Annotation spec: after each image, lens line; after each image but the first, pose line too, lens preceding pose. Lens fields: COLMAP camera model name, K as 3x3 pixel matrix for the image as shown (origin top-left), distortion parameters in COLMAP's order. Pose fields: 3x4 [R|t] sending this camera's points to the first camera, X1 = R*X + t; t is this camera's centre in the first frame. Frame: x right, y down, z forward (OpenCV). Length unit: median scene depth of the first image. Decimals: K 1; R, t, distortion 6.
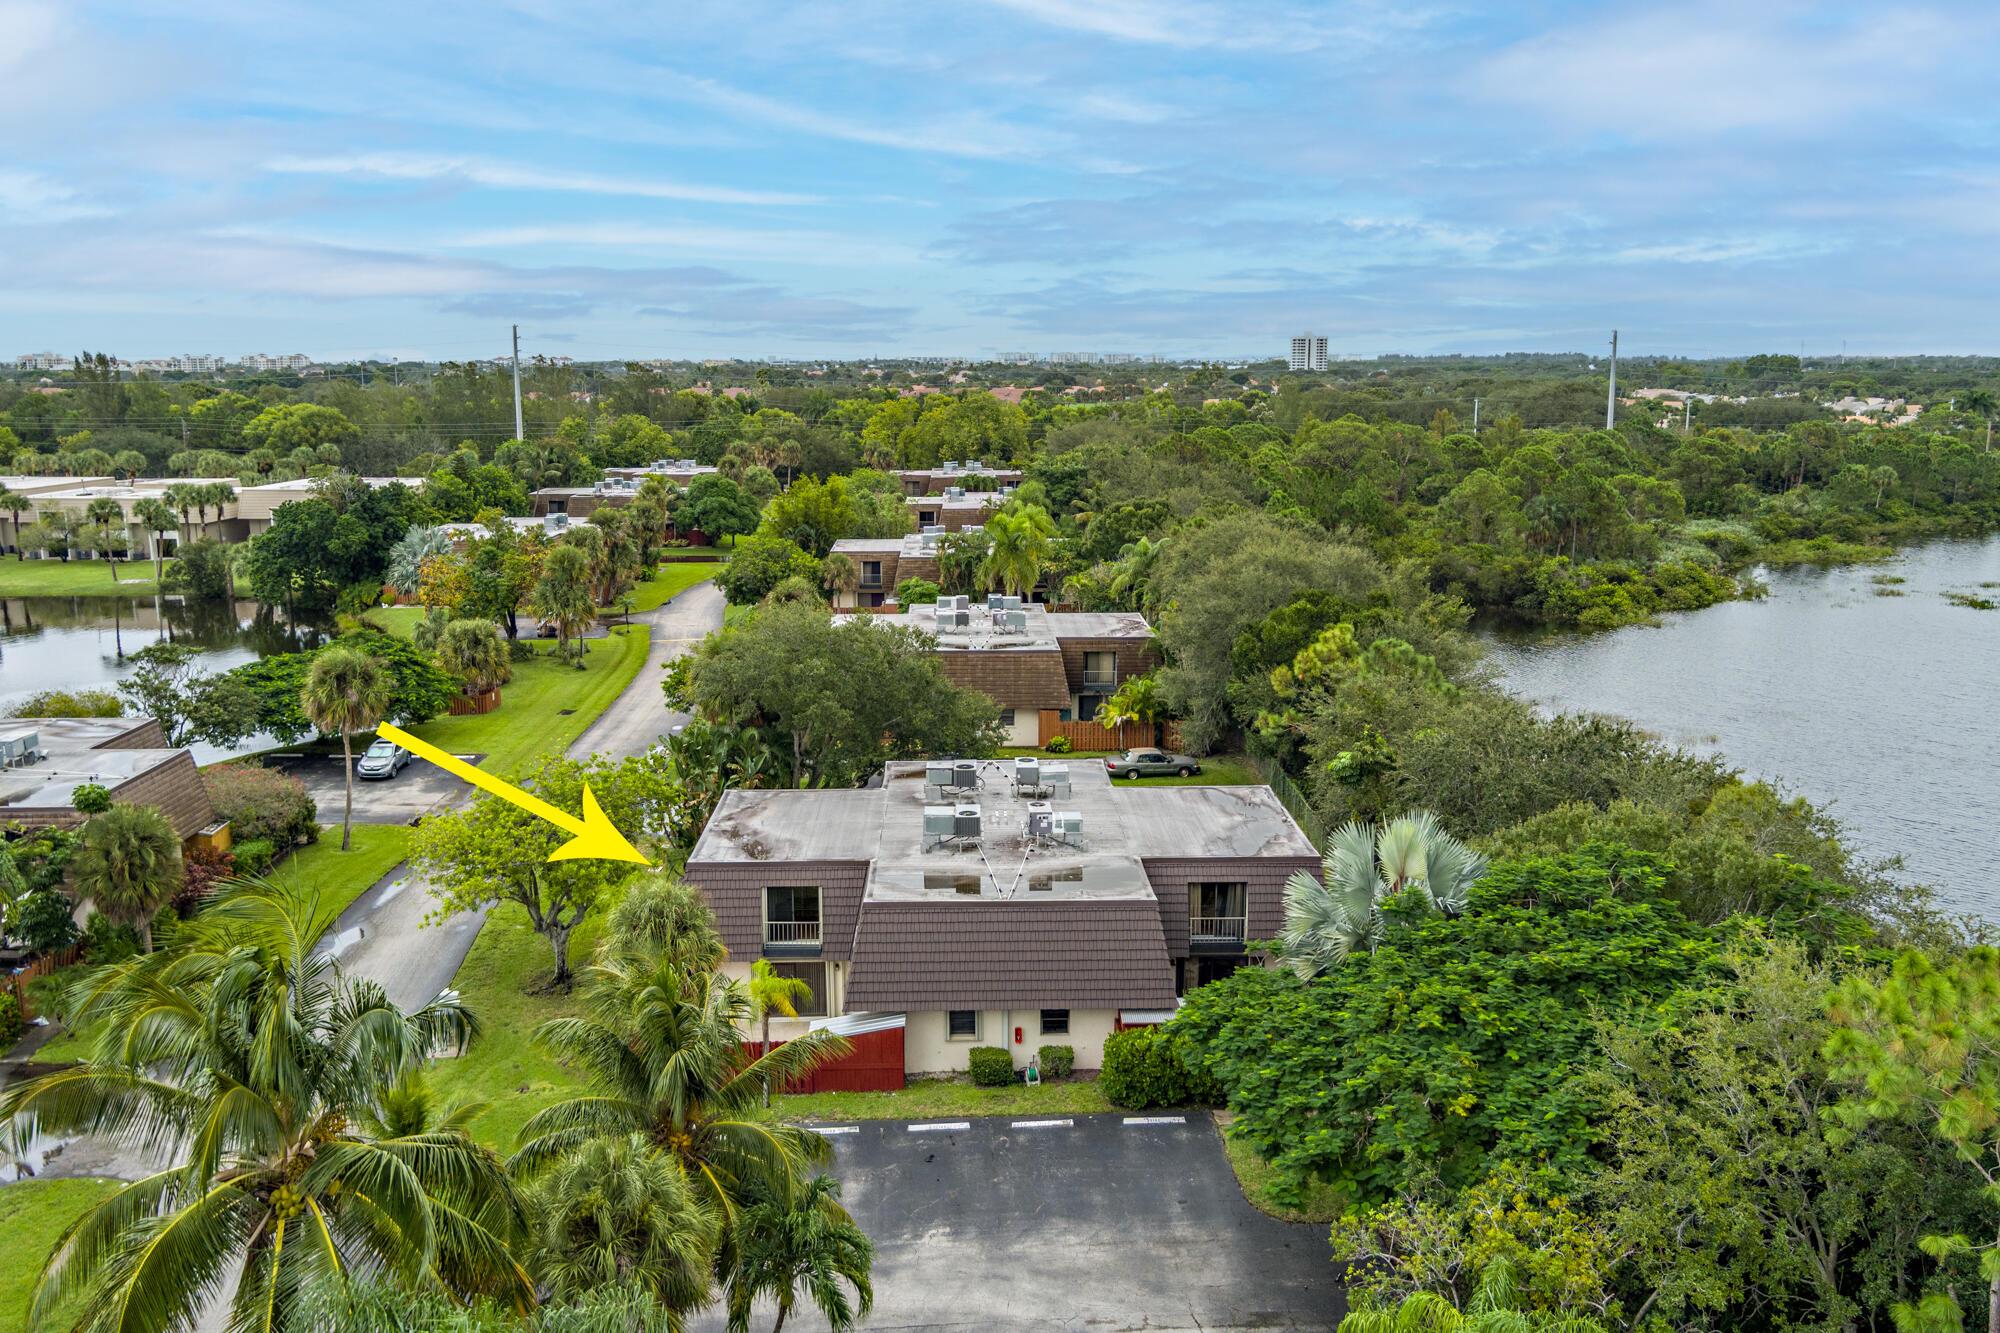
lens RADIAL K [[1602.3, 0, 1000.0], [0, 1602.3, 666.5], [0, 0, 1]] dist [-0.024710, 0.042769]
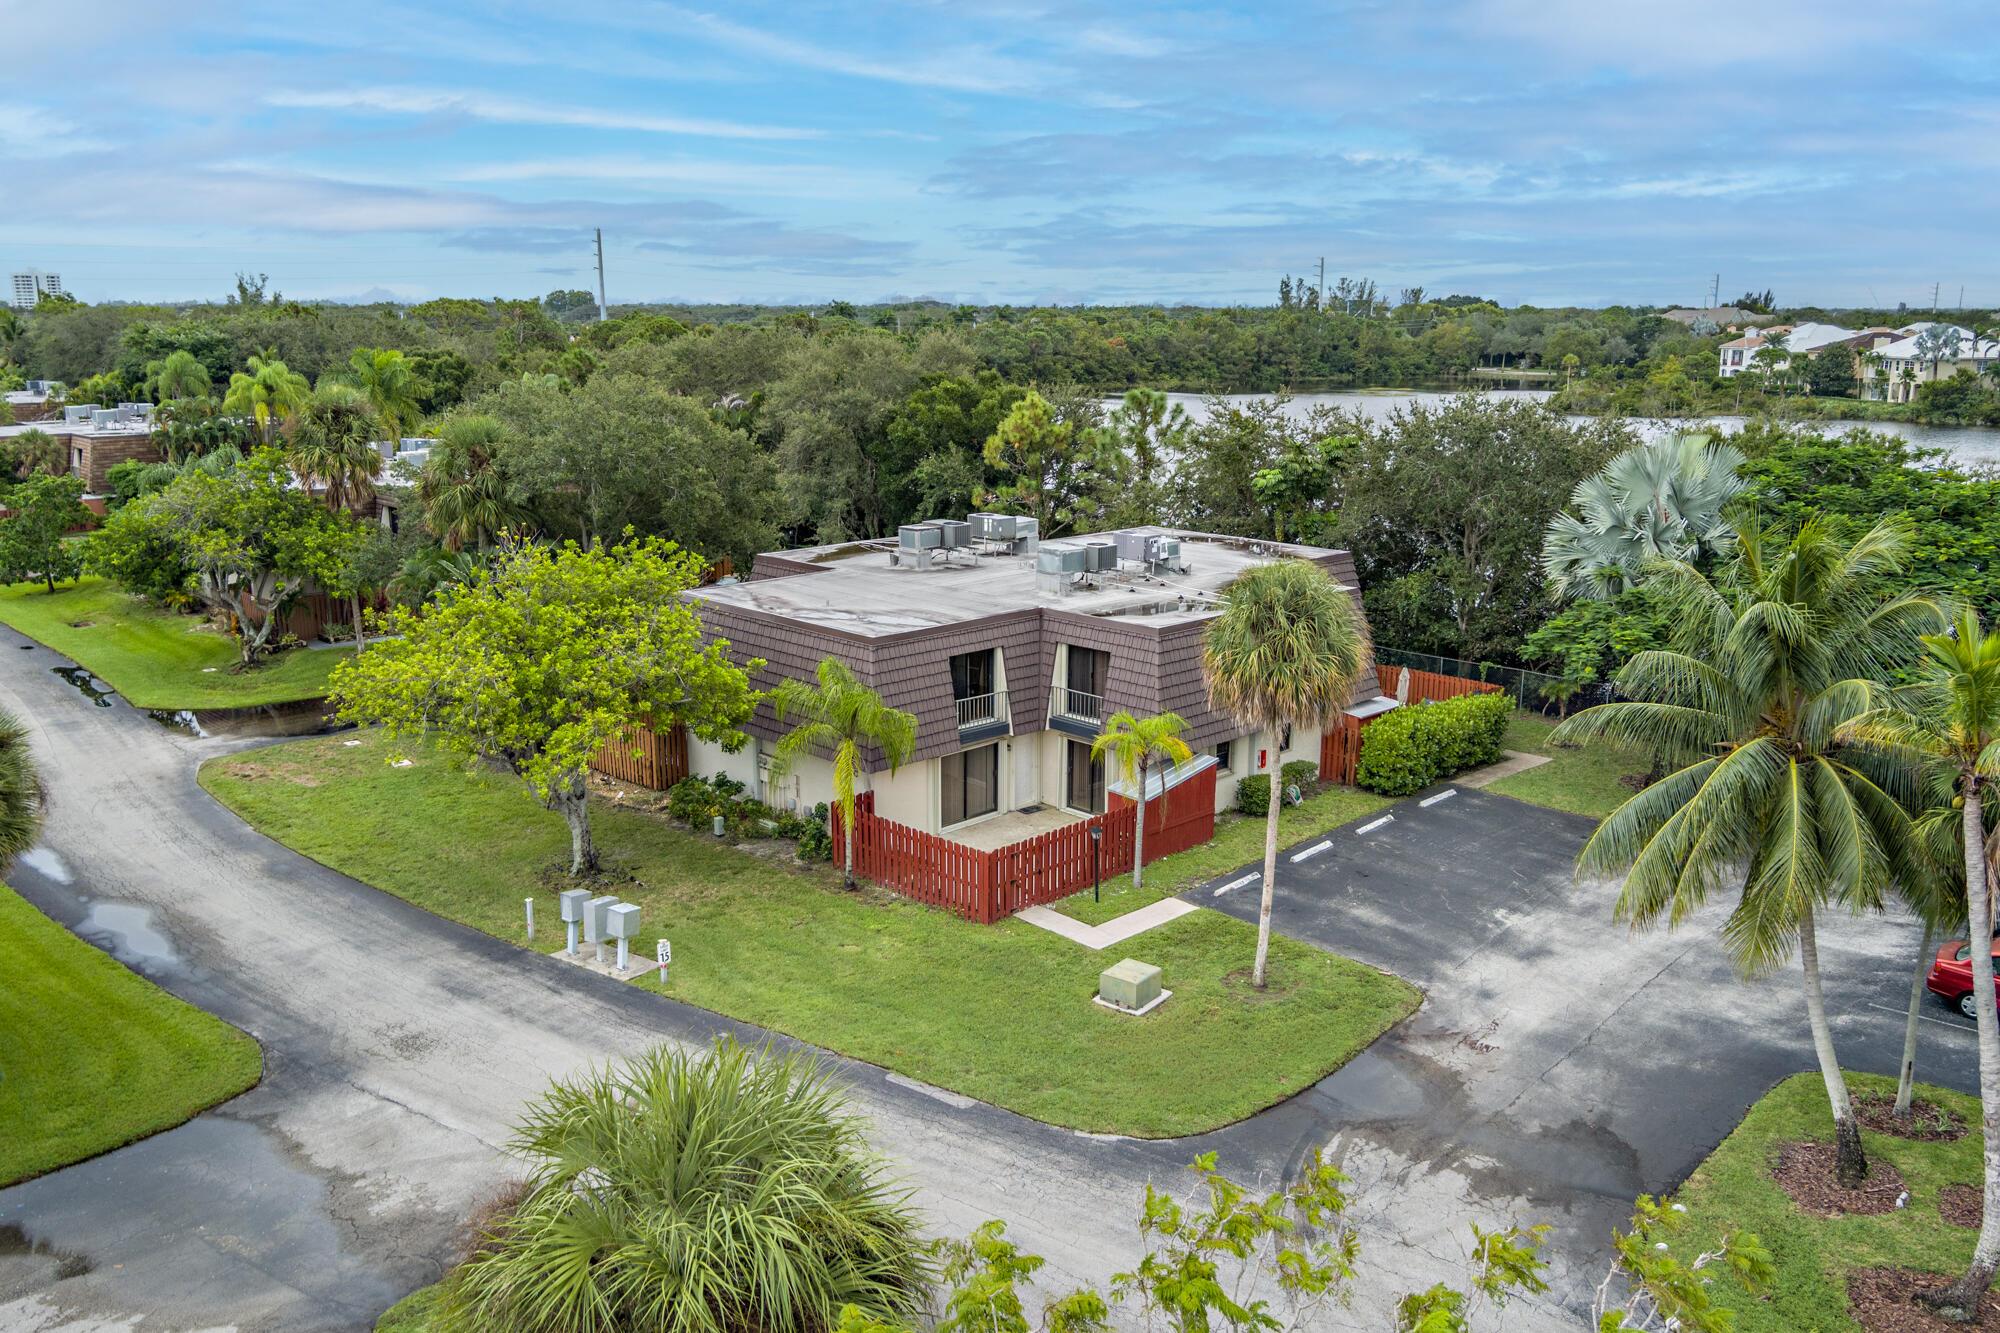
lens RADIAL K [[1602.3, 0, 1000.0], [0, 1602.3, 666.5], [0, 0, 1]] dist [-0.024710, 0.042769]
pose [[0.734401, -0.143268, 0.663423, -0.489569], [0.124722, 0.989309, 0.075578, 0.065194], [-0.667158, 0.027239, 0.744418, 0.301078]]
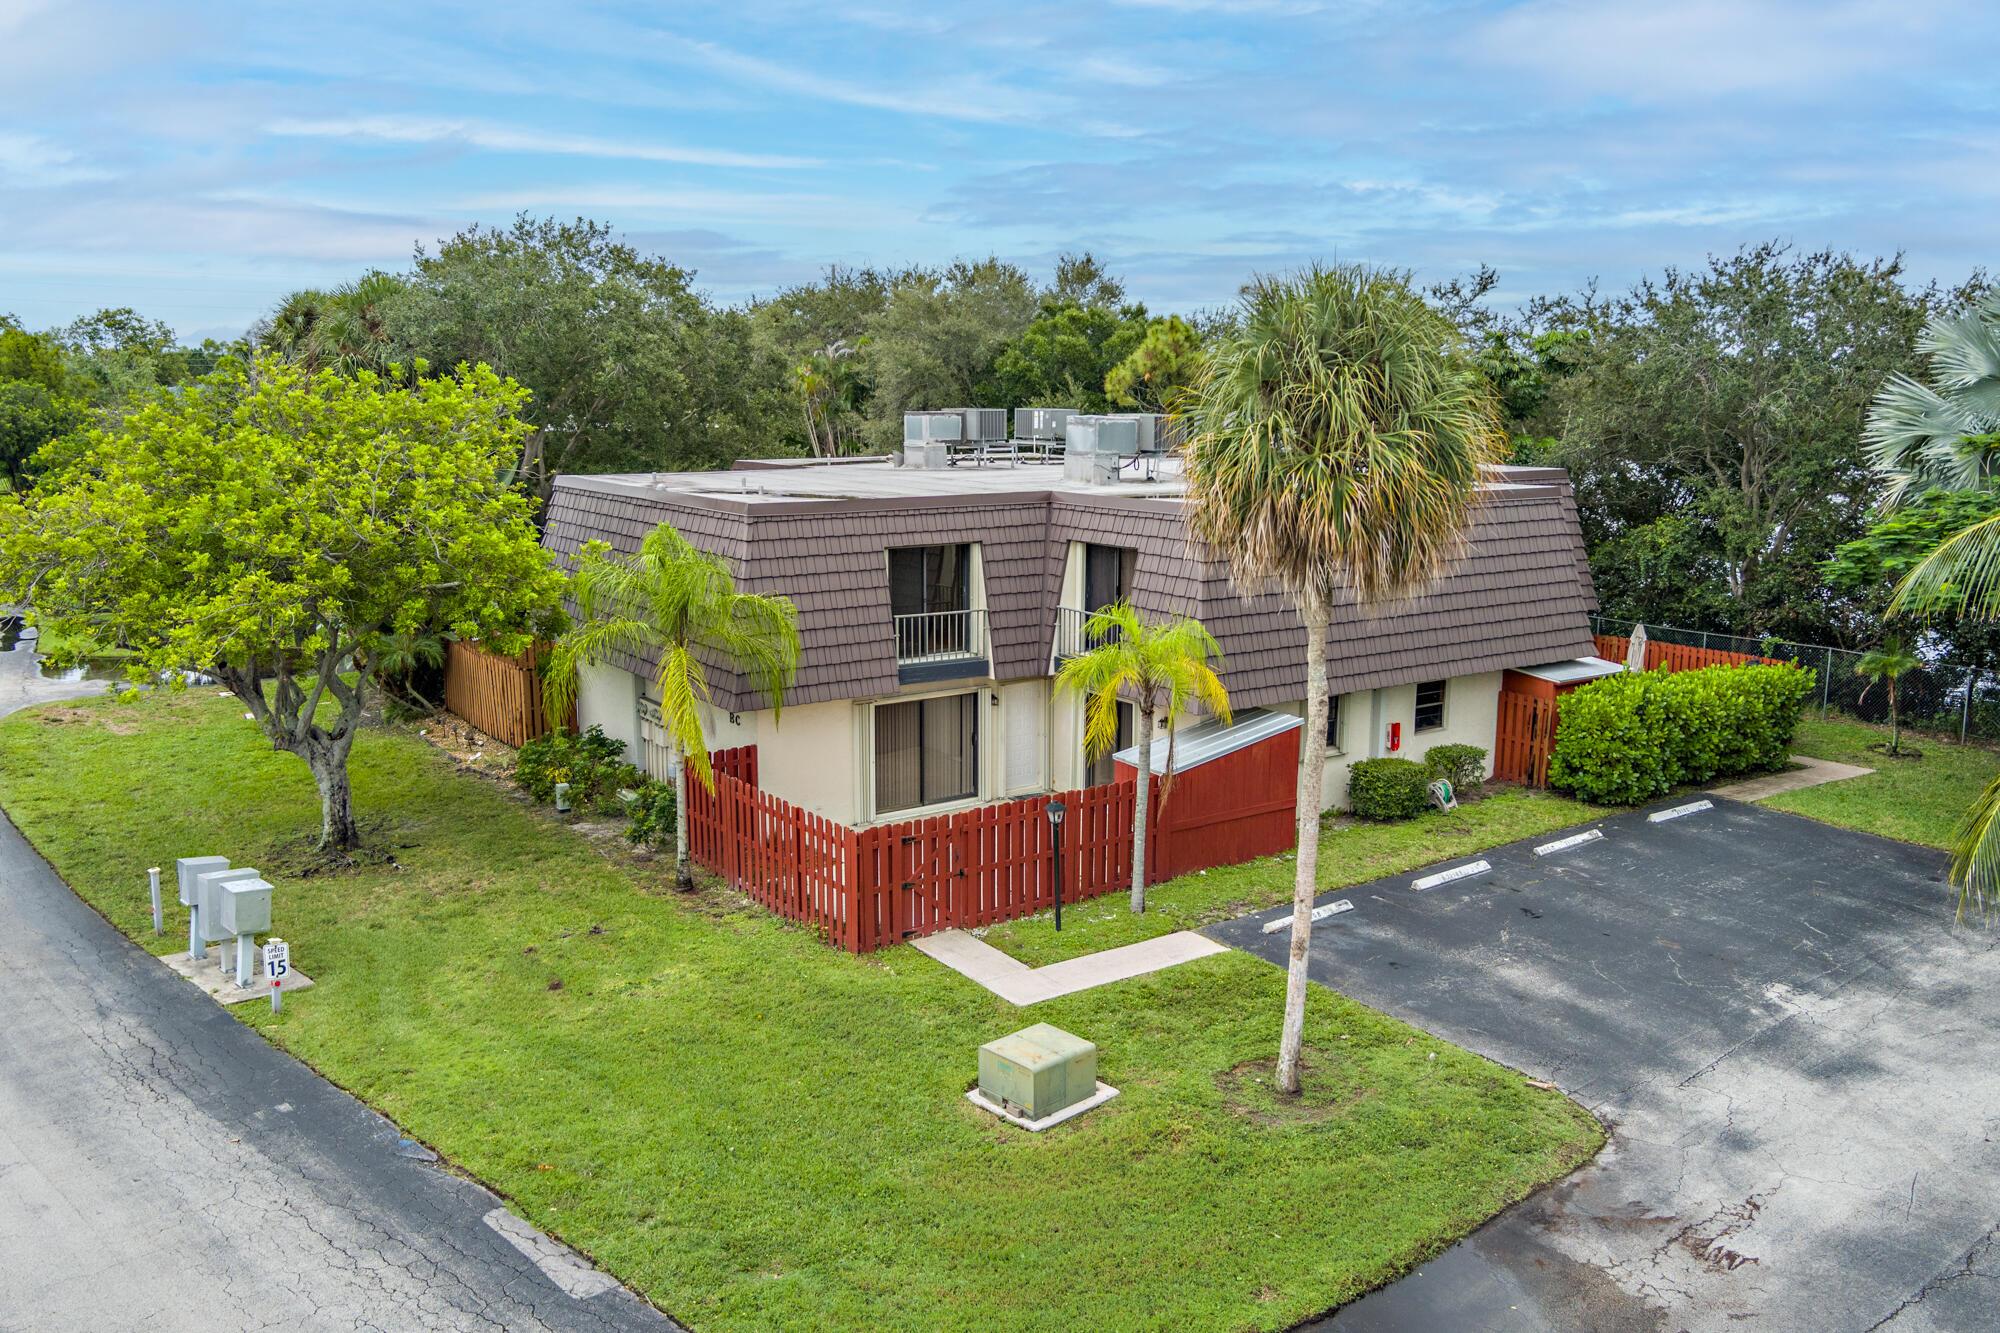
lens RADIAL K [[1602.3, 0, 1000.0], [0, 1602.3, 666.5], [0, 0, 1]] dist [-0.024710, 0.042769]
pose [[0.838199, -0.088841, 0.538079, -0.298186], [0.098498, 0.995078, 0.010859, 0.130913], [-0.536396, 0.043898, 0.842824, 0.414826]]
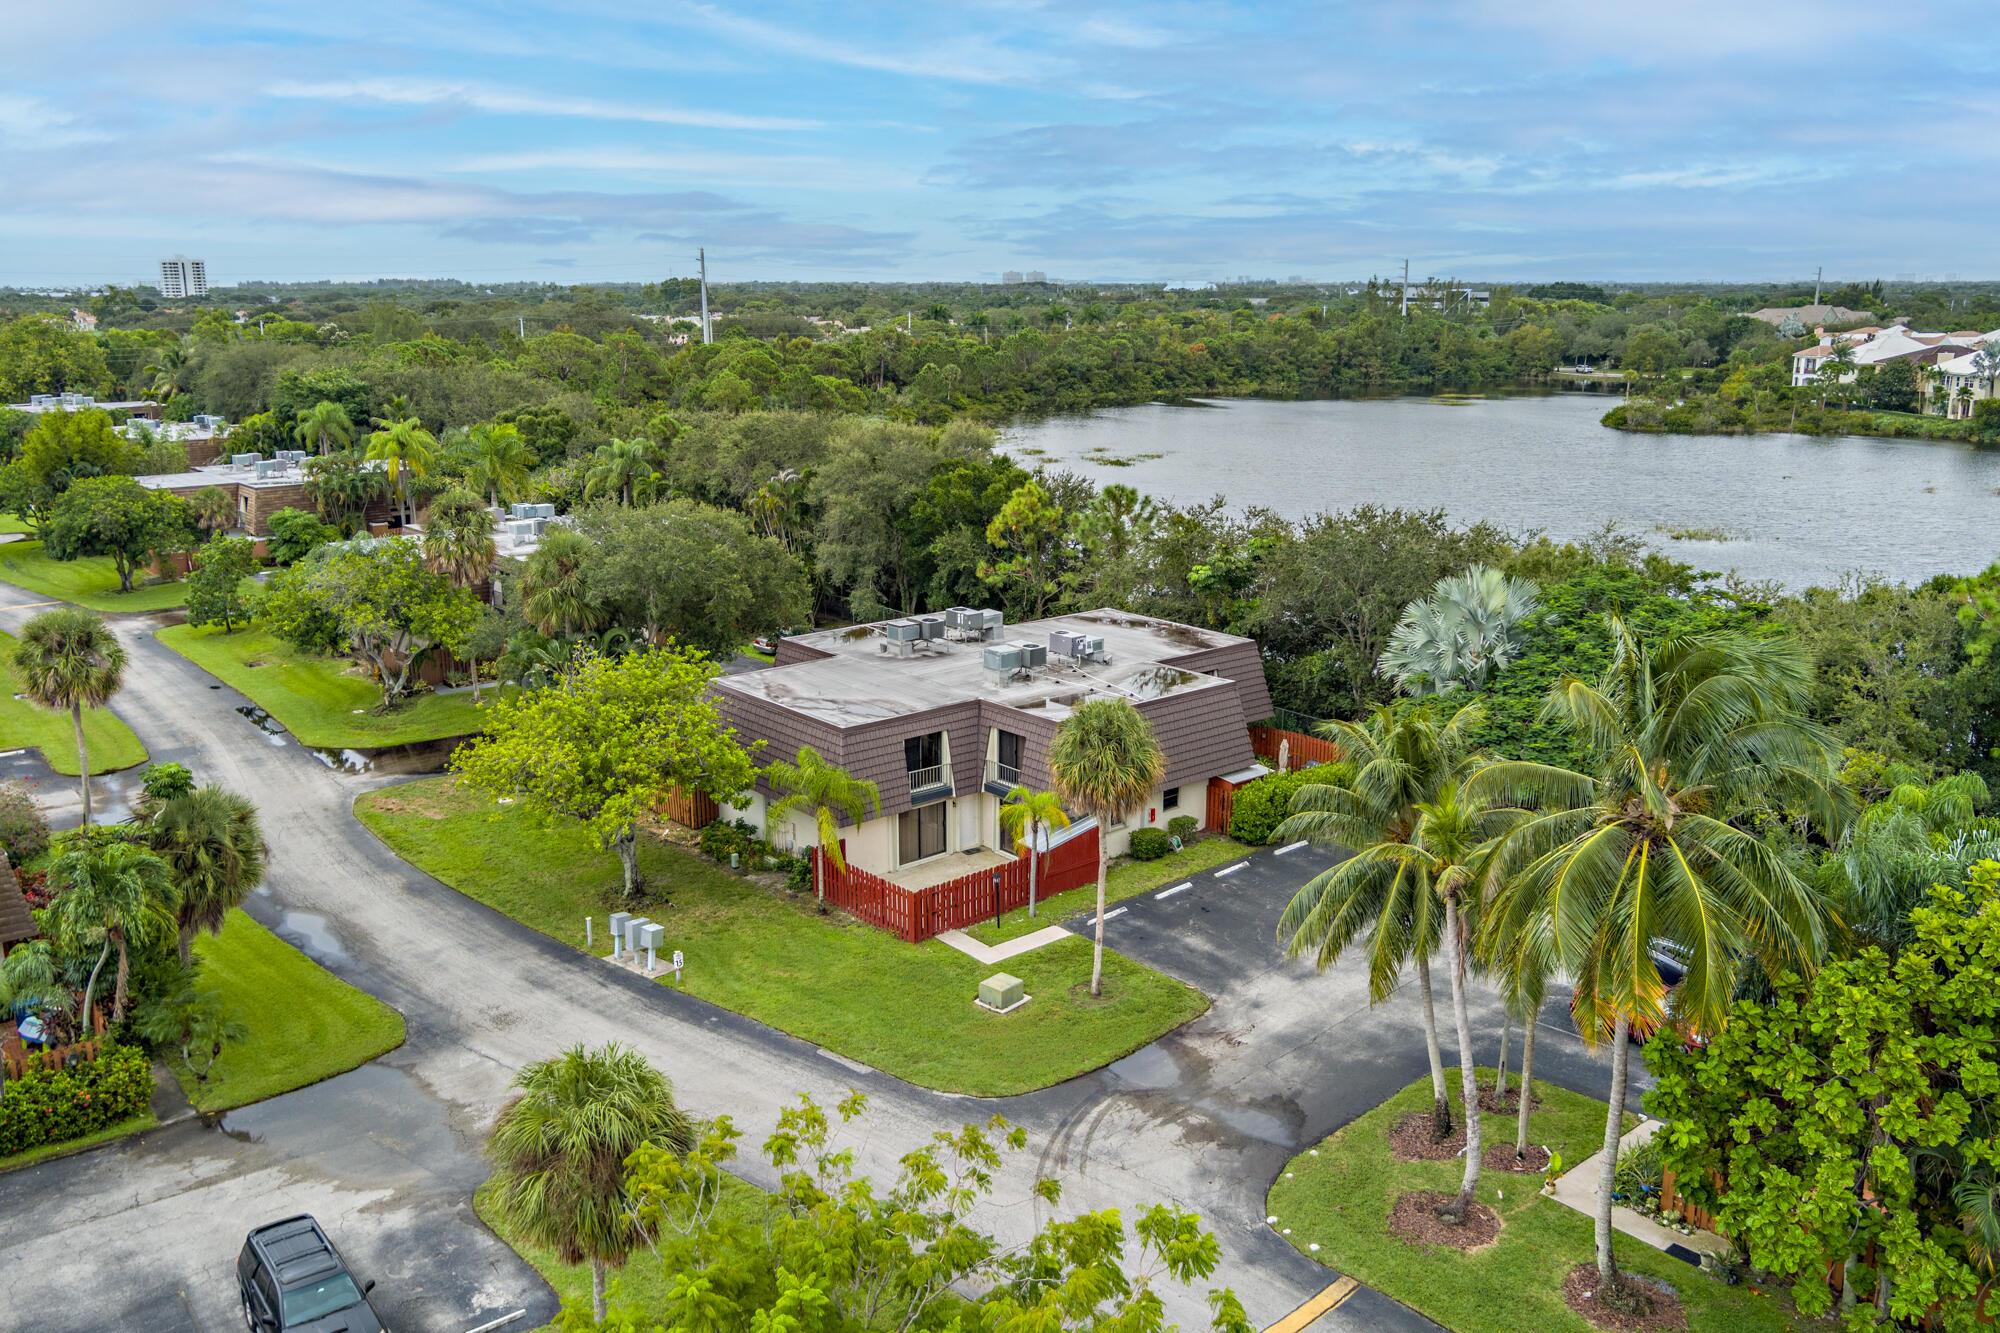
lens RADIAL K [[1602.1, 0, 1007.5], [0, 1602.1, 661.0], [0, 0, 1]] dist [-0.022753, 0.042845]
pose [[0.776447, -0.141284, 0.614141, -0.551172], [0.116867, 0.989922, 0.079981, 0.008485], [-0.619251, 0.009671, 0.785133, 0.100758]]
